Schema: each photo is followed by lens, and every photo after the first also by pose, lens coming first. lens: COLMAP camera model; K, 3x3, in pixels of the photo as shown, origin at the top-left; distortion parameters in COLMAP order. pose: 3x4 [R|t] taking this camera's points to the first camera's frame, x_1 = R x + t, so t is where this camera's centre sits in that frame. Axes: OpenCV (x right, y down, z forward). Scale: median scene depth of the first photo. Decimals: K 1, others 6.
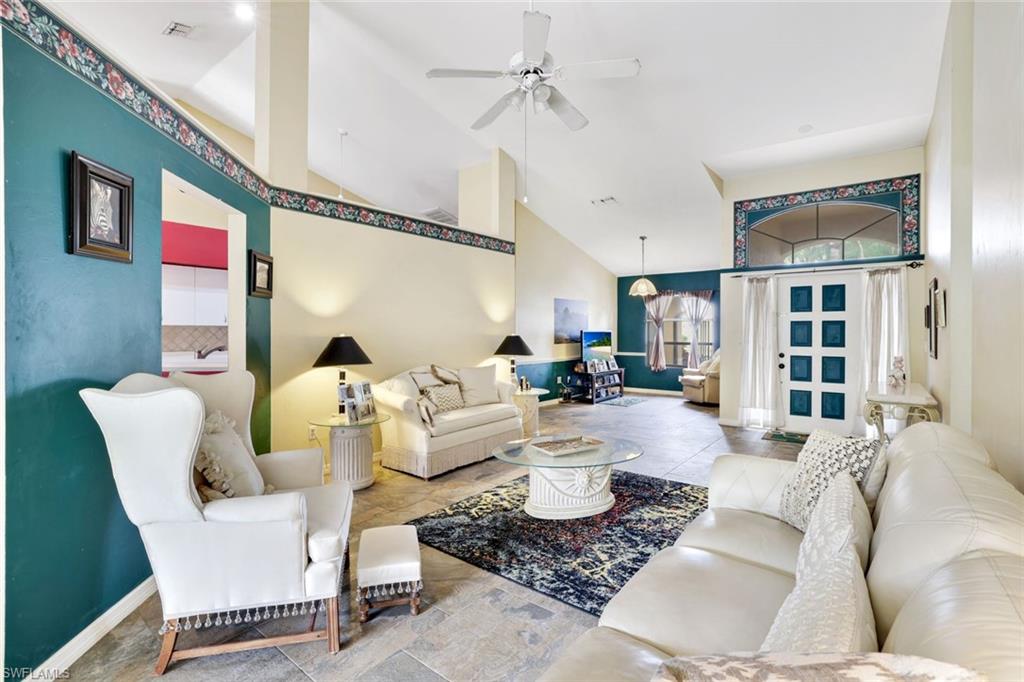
lens RADIAL K [[470.4, 0, 512.0], [0, 470.4, 341.0], [0, 0, 1]] dist [-0.045747, 0.022141]
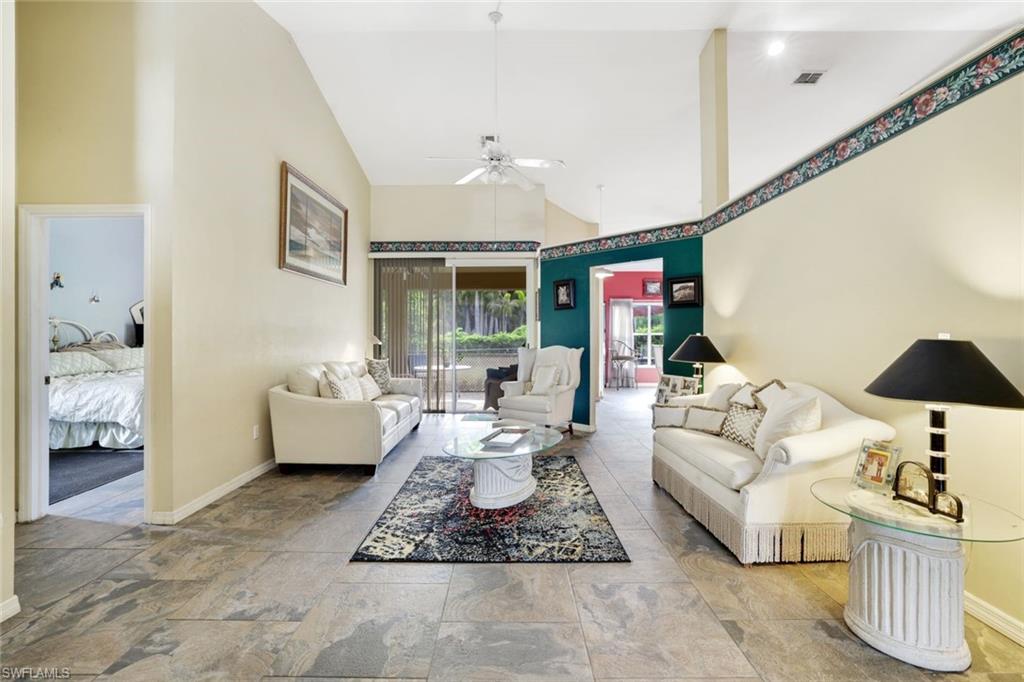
lens RADIAL K [[442.6, 0, 504.9], [0, 442.6, 333.9], [0, 0, 1]] dist [-0.045633, 0.017460]
pose [[-0.792714, -0.000507, -0.609593, 0.644806], [-0.012158, 0.999814, 0.014978, -0.024248], [0.609472, 0.019285, -0.792573, 1.561873]]
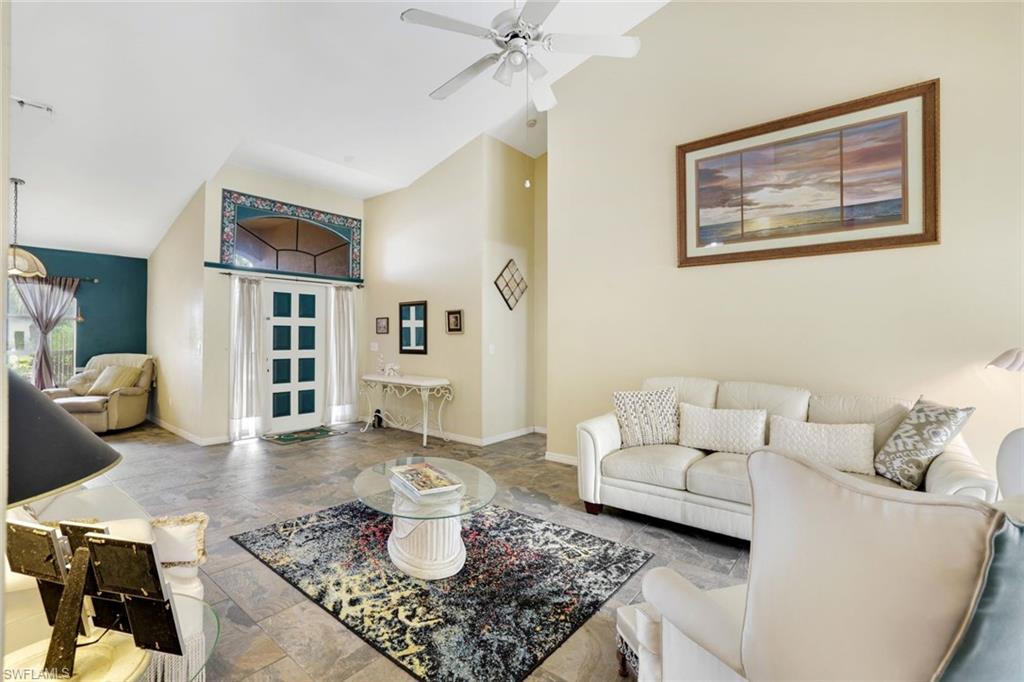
lens RADIAL K [[454.2, 0, 501.4], [0, 454.2, 335.9], [0, 0, 1]] dist [-0.047748, 0.018955]
pose [[0.026539, 0.001365, 0.999647, -0.571101], [0.015557, 0.999877, -0.001779, -0.015635], [-0.999527, 0.015599, 0.026515, 0.730941]]
